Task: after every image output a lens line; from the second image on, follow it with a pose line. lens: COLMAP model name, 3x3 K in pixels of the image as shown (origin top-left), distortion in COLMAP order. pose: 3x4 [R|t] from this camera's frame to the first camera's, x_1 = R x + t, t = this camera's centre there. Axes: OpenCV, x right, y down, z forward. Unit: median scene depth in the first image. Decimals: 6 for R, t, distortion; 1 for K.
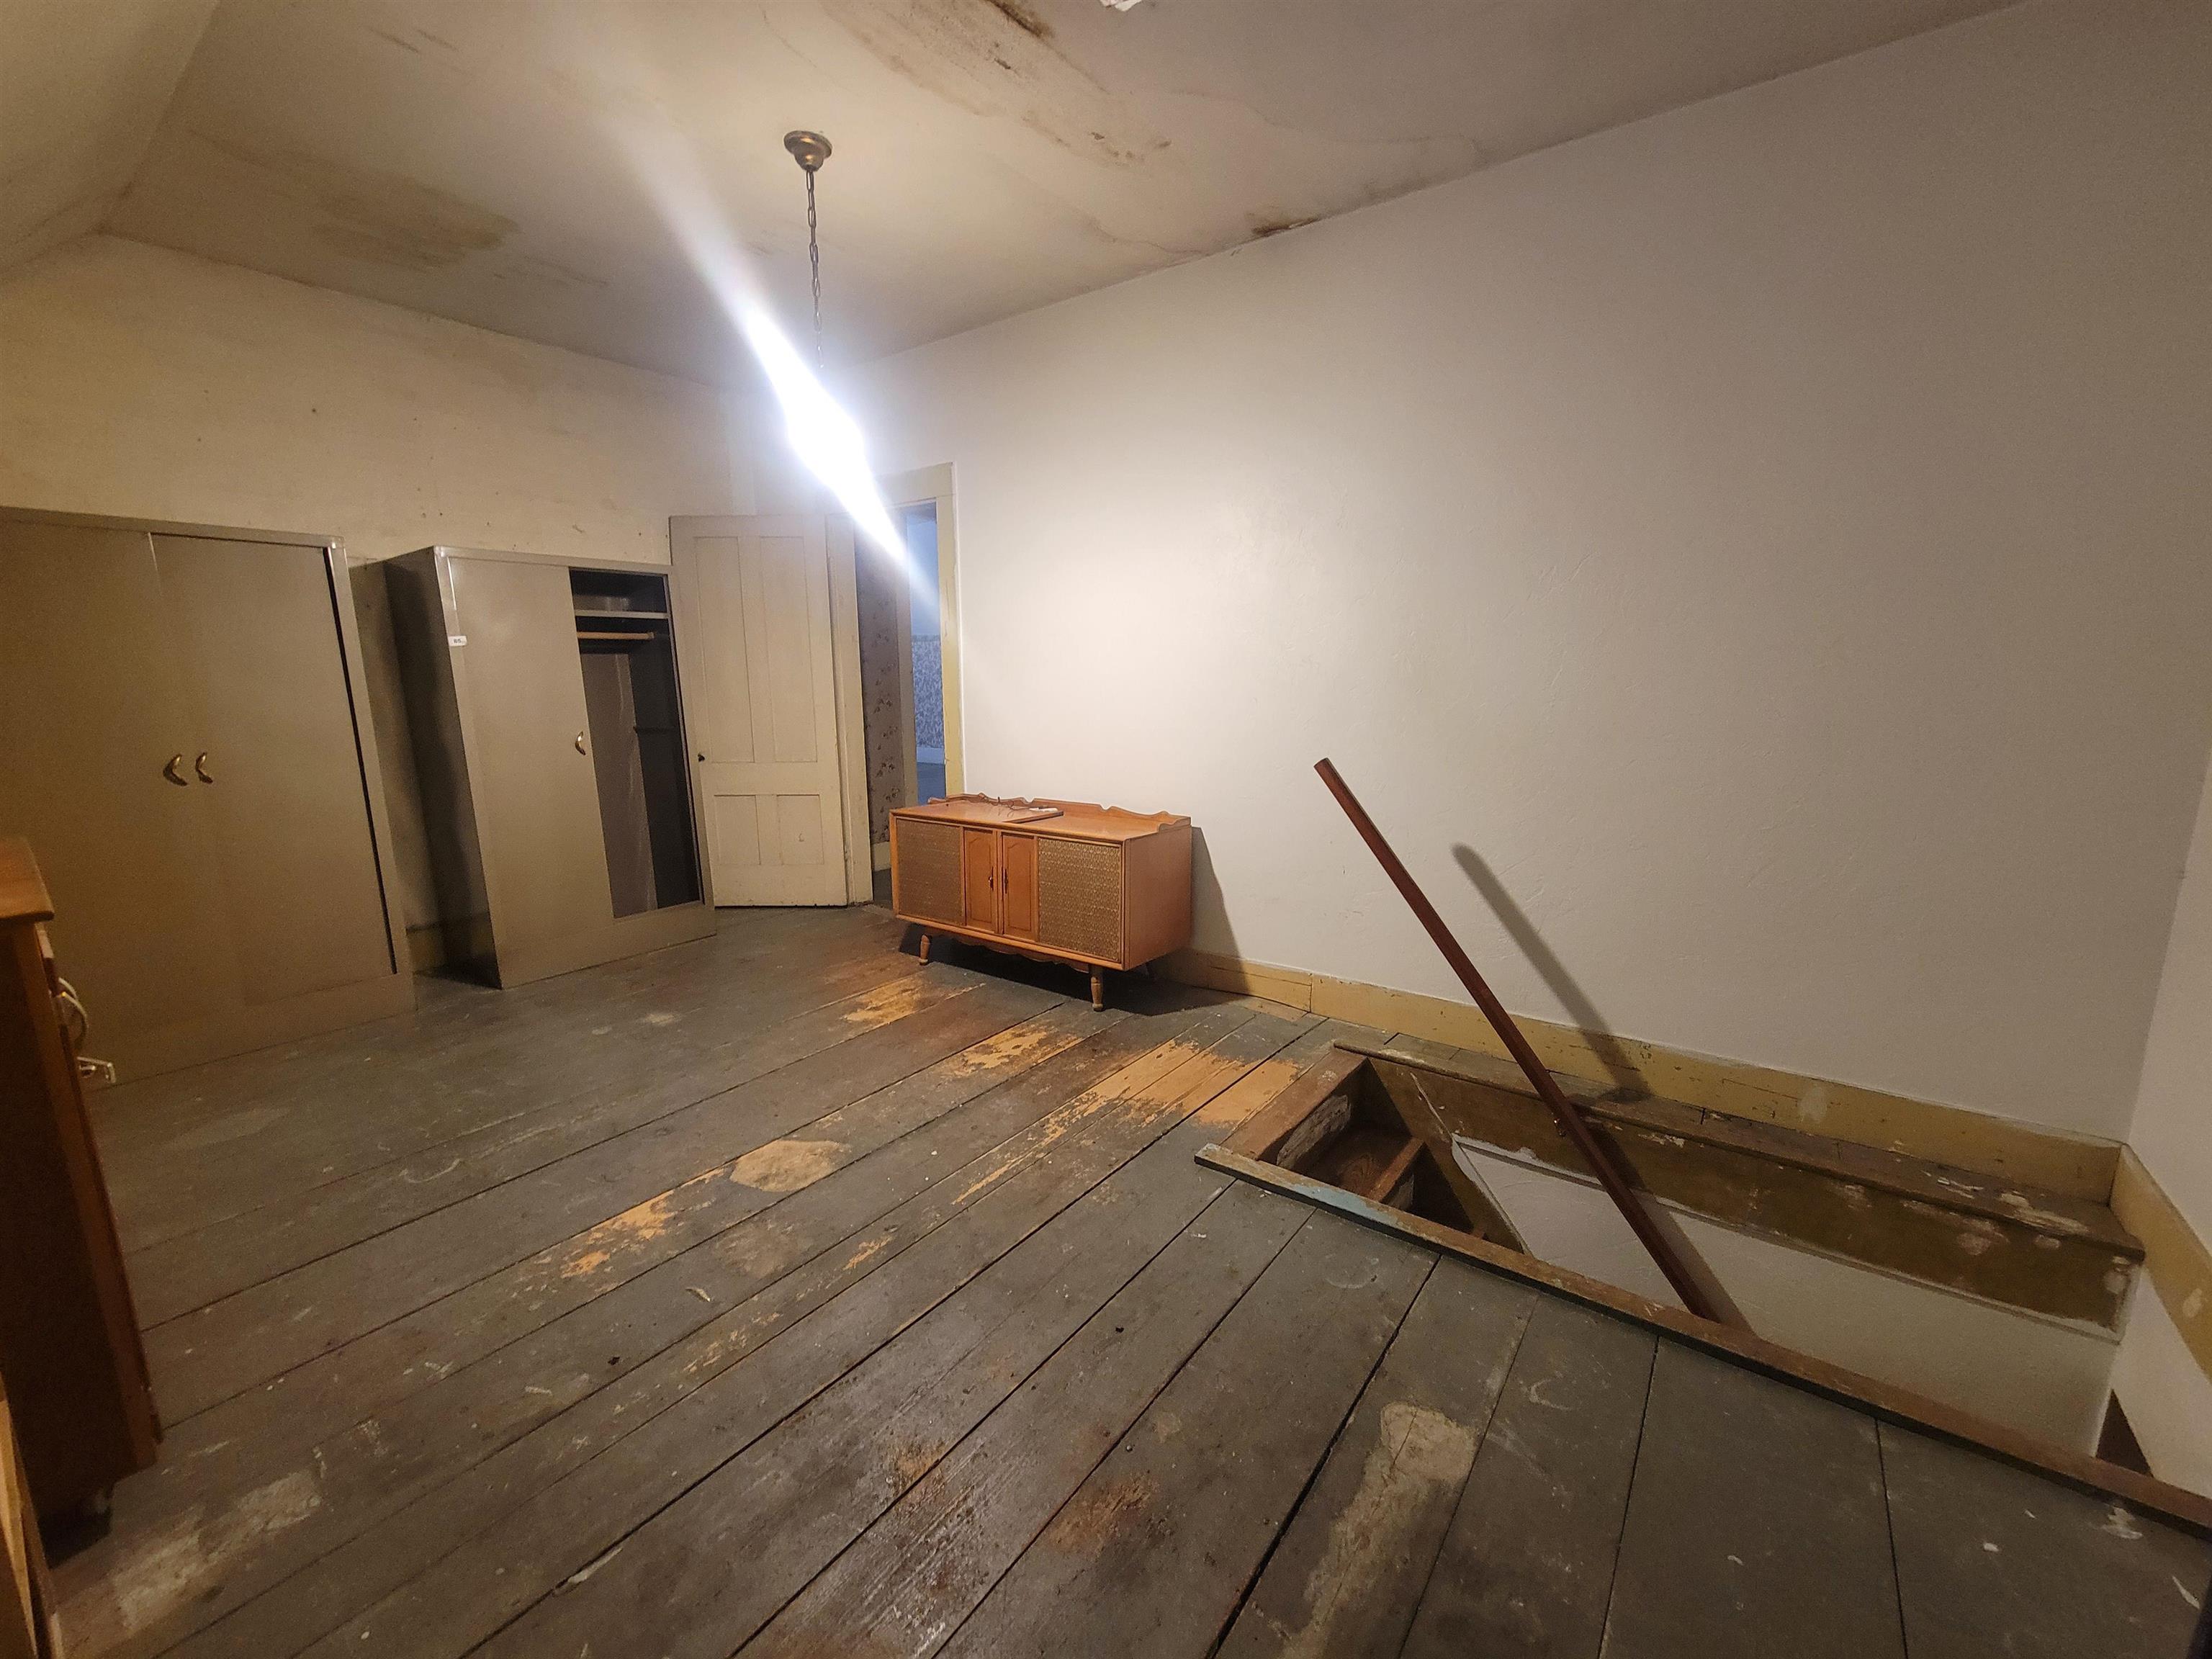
lens RADIAL K [[887.2, 0, 1103.4], [0, 887.2, 835.0], [0, 0, 1]] dist [-0.010984, -0.000087]
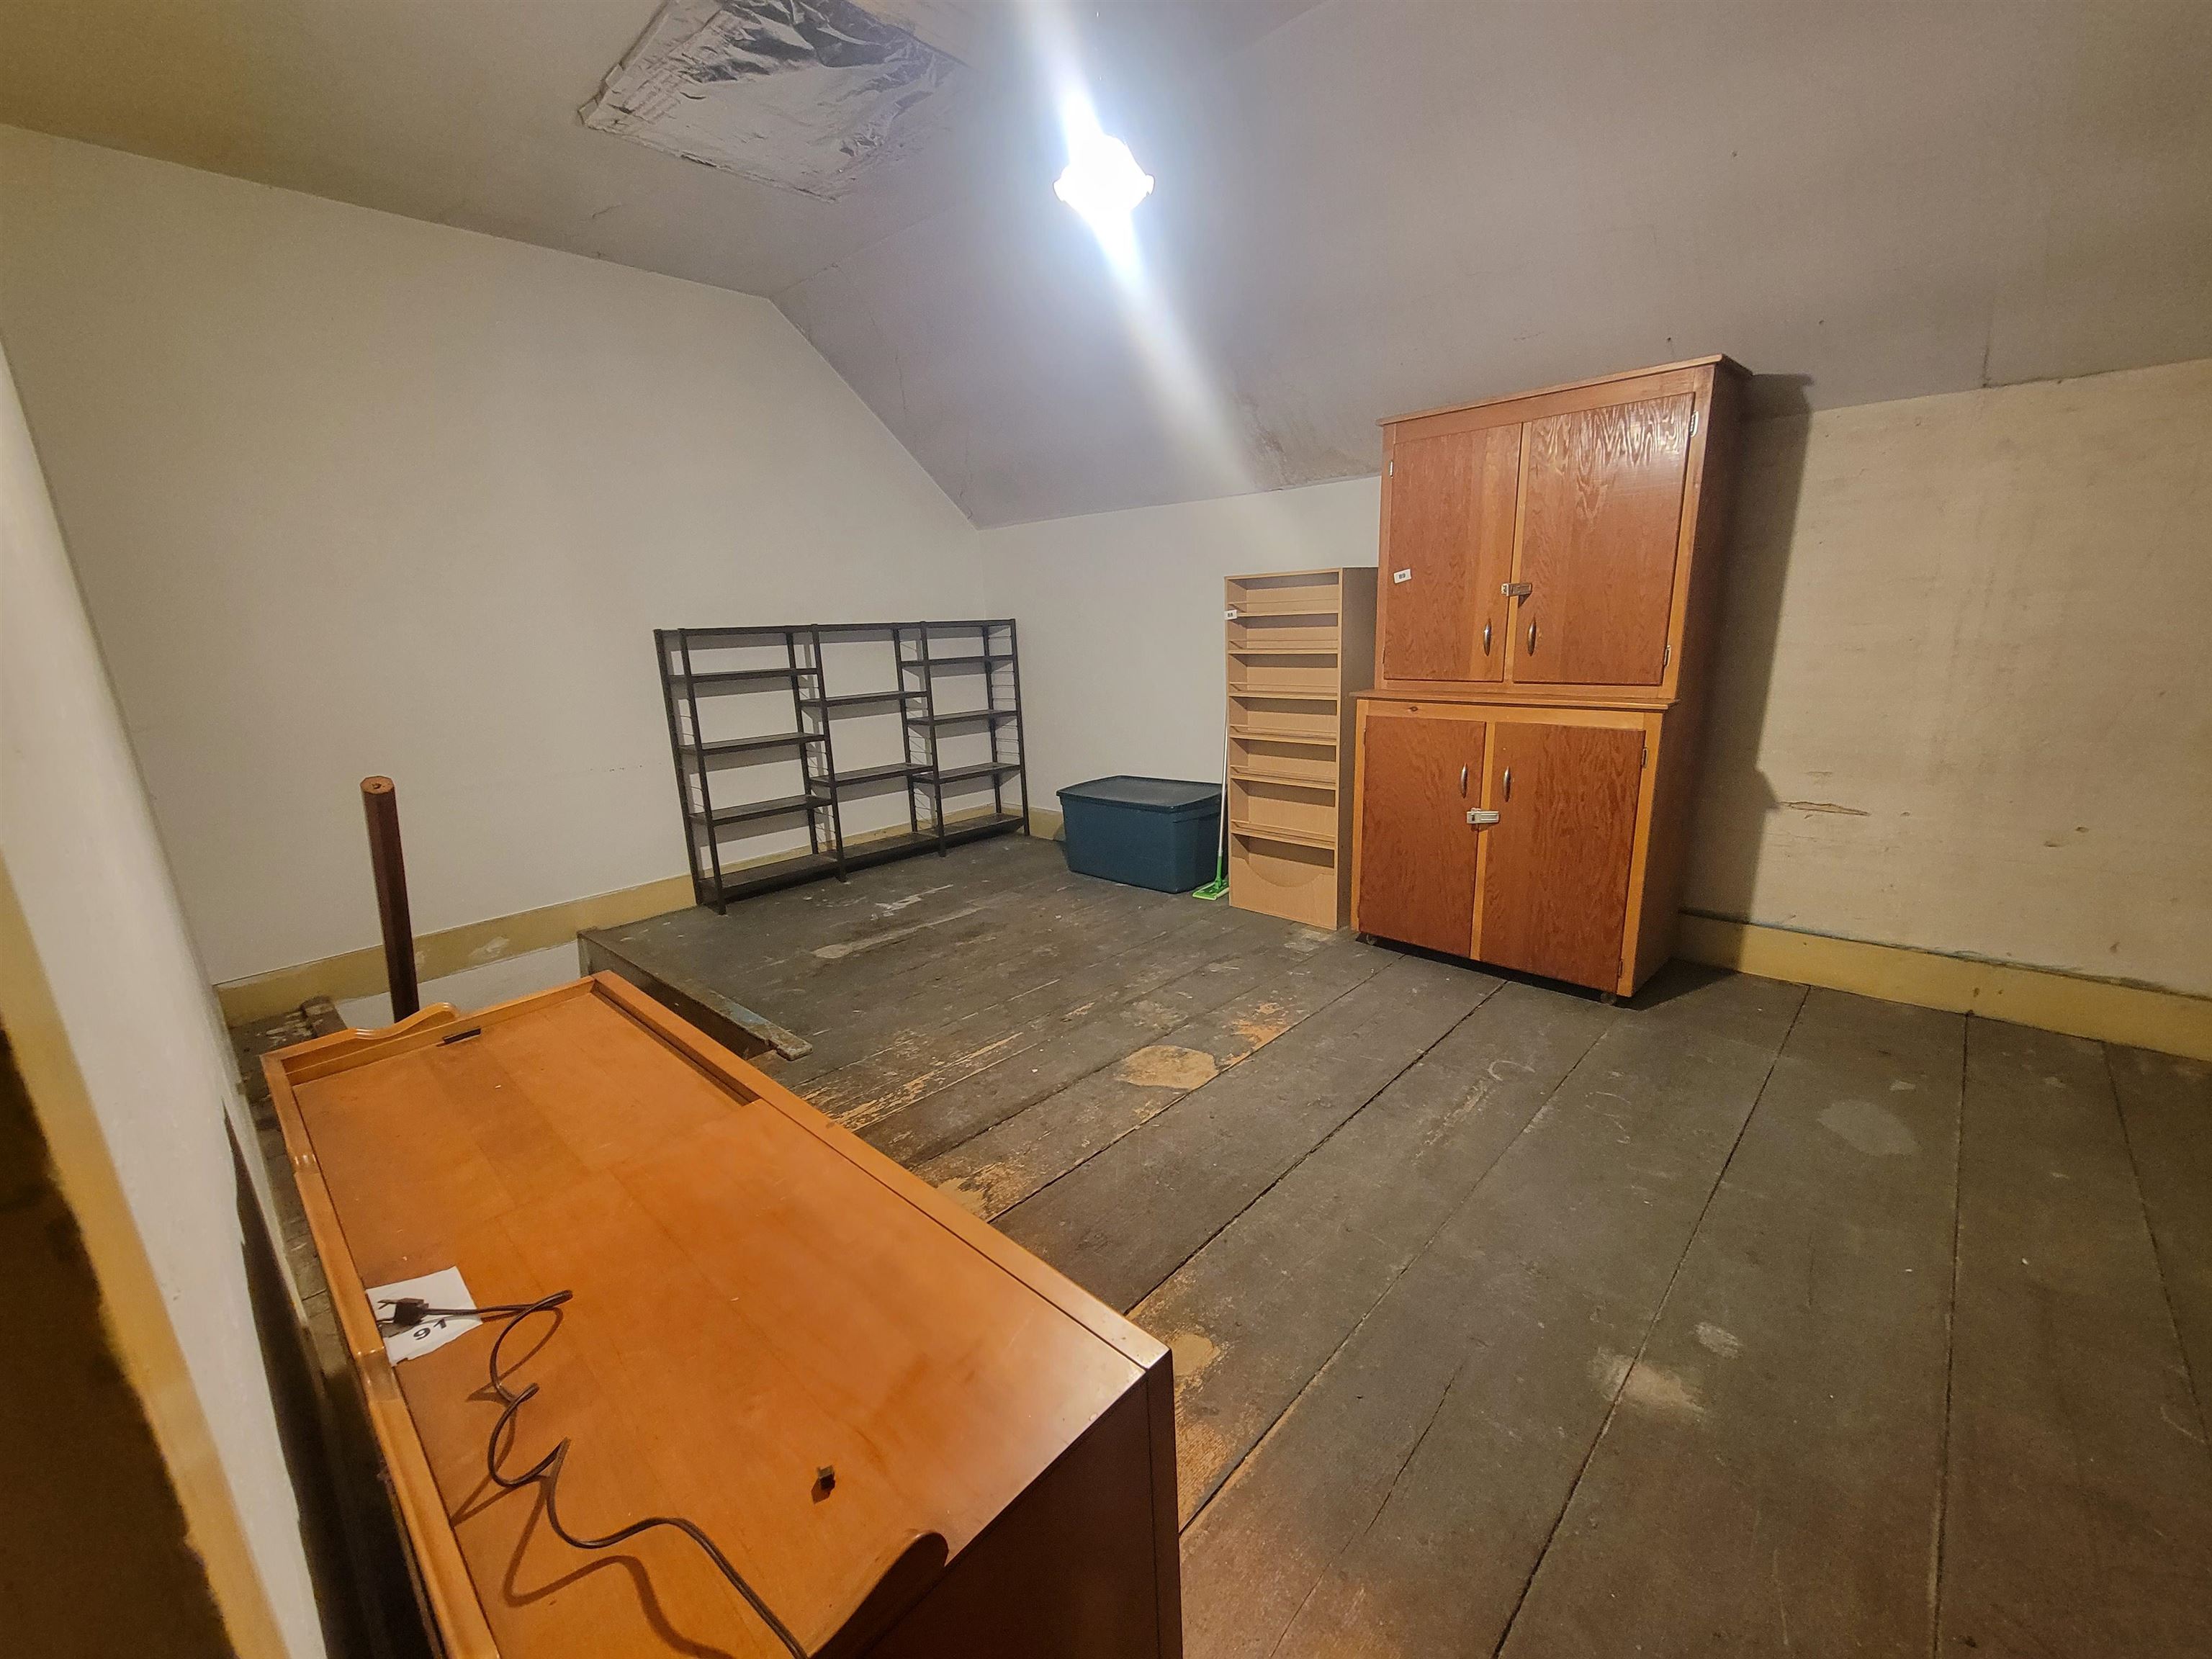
lens RADIAL K [[887.2, 0, 1110.2], [0, 887.2, 840.0], [0, 0, 1]] dist [-0.010984, -0.000087]
pose [[-0.992757, 0.012949, 0.119440, -0.424020], [0.061493, 0.908842, 0.412584, -0.335779], [-0.103210, 0.416940, -0.903055, 1.892577]]
